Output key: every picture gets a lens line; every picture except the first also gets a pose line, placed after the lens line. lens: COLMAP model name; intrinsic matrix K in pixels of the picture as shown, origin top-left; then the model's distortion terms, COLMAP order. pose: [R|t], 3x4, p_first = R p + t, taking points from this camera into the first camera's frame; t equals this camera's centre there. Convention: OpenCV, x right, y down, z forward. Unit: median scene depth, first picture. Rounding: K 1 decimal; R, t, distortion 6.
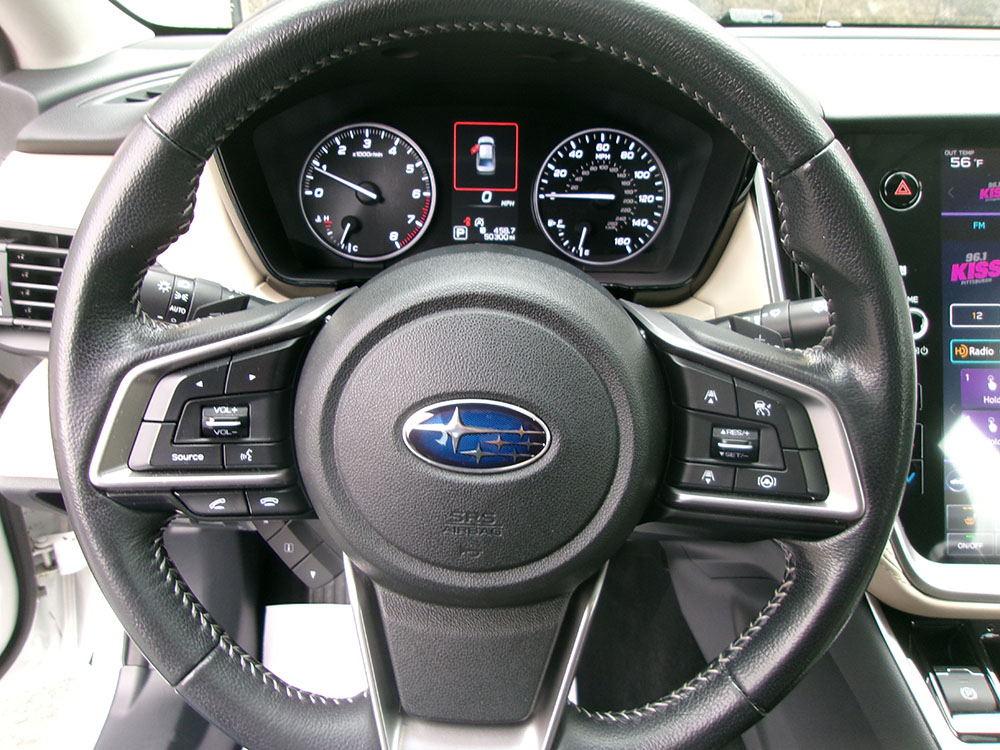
lens RADIAL K [[768.1, 0, 499.8], [0, 768.1, 368.3], [0, 0, 1]] dist [-0.011604, 0.030125]
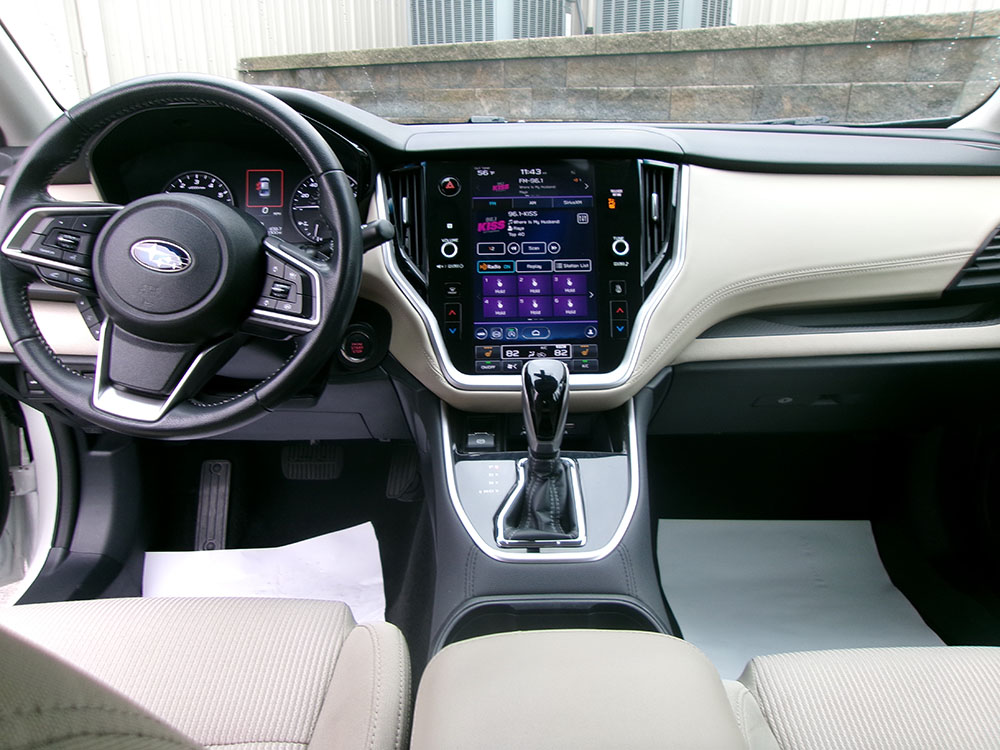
lens RADIAL K [[768.1, 0, 462.8], [0, 768.1, 394.2], [0, 0, 1]] dist [-0.011604, 0.030125]
pose [[0.999561, -0.018846, -0.022874, 0.477481], [0.015808, 0.991851, -0.126415, 0.432371], [0.025070, 0.125998, 0.991714, -0.693044]]
